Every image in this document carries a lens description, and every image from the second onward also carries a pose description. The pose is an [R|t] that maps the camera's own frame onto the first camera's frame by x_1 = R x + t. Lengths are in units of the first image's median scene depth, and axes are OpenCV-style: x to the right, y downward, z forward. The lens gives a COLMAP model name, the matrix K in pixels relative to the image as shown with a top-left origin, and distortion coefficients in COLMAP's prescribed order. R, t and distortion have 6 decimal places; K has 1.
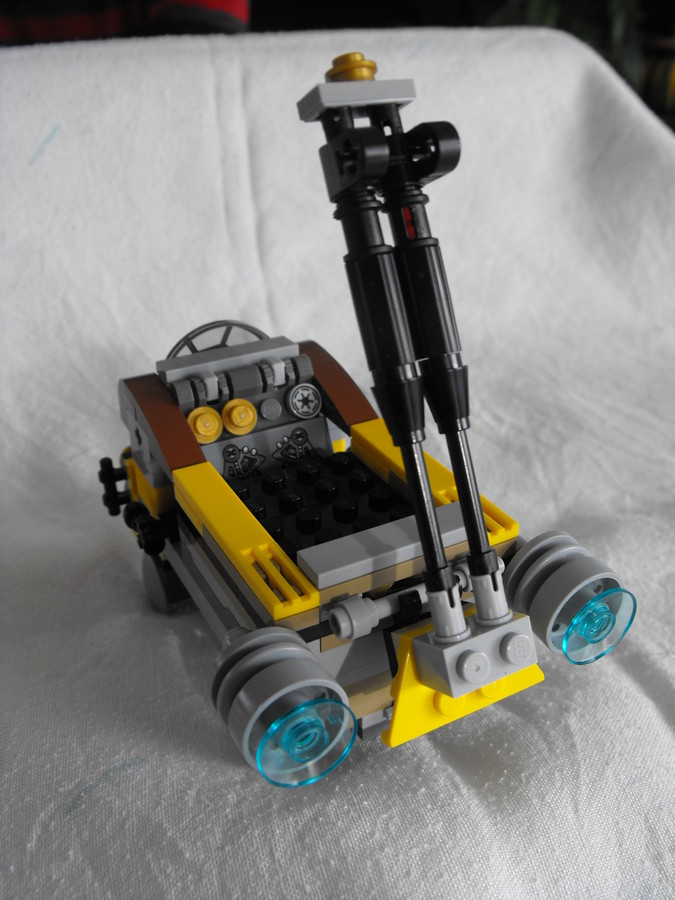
lens RADIAL K [[932.2, 0, 337.5], [0, 932.2, 450.0], [0, 0, 1]] dist [-0.201455, 0.185475]
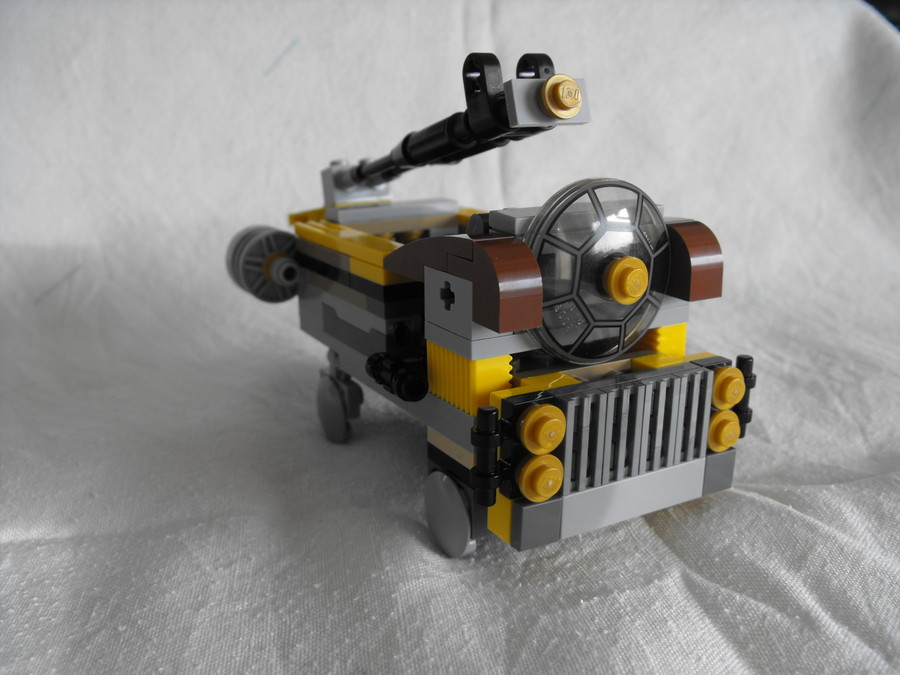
lens RADIAL K [[932.2, 0, 411.3], [0, 932.2, 330.8], [0, 0, 1]] dist [-0.201455, 0.185475]
pose [[0.990590, 0.052832, -0.126253, -0.052793], [-0.074049, 0.982697, -0.169774, 0.100184], [0.115099, 0.177525, 0.977362, 0.121883]]
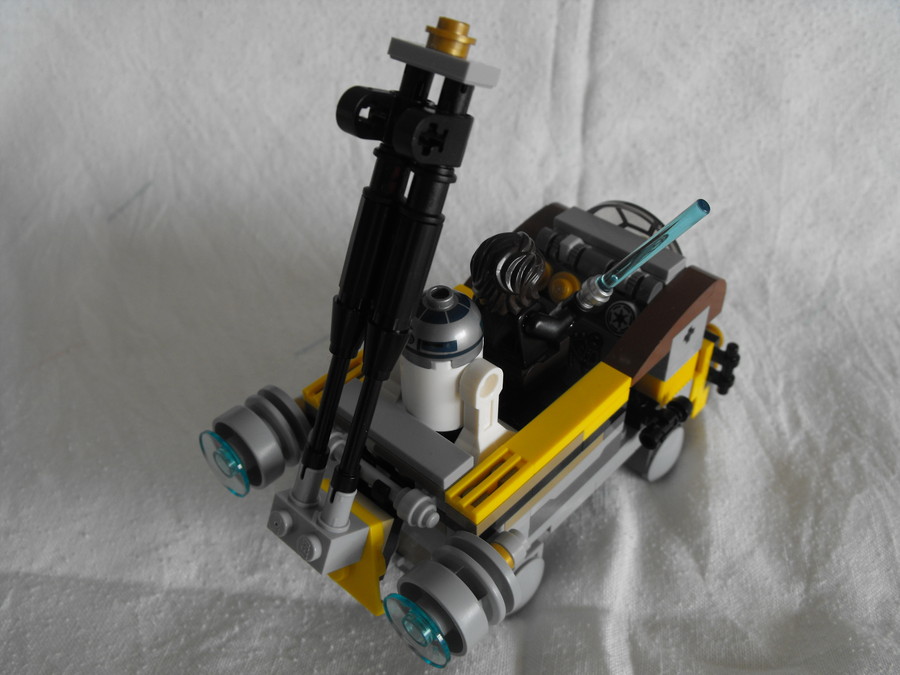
lens RADIAL K [[932.2, 0, 411.3], [0, 932.2, 330.8], [0, 0, 1]] dist [-0.201455, 0.185475]
pose [[0.921414, 0.251443, -0.296266, 0.070508], [-0.179627, 0.951688, 0.249048, -0.224877], [0.344574, -0.176259, 0.922064, 0.146554]]
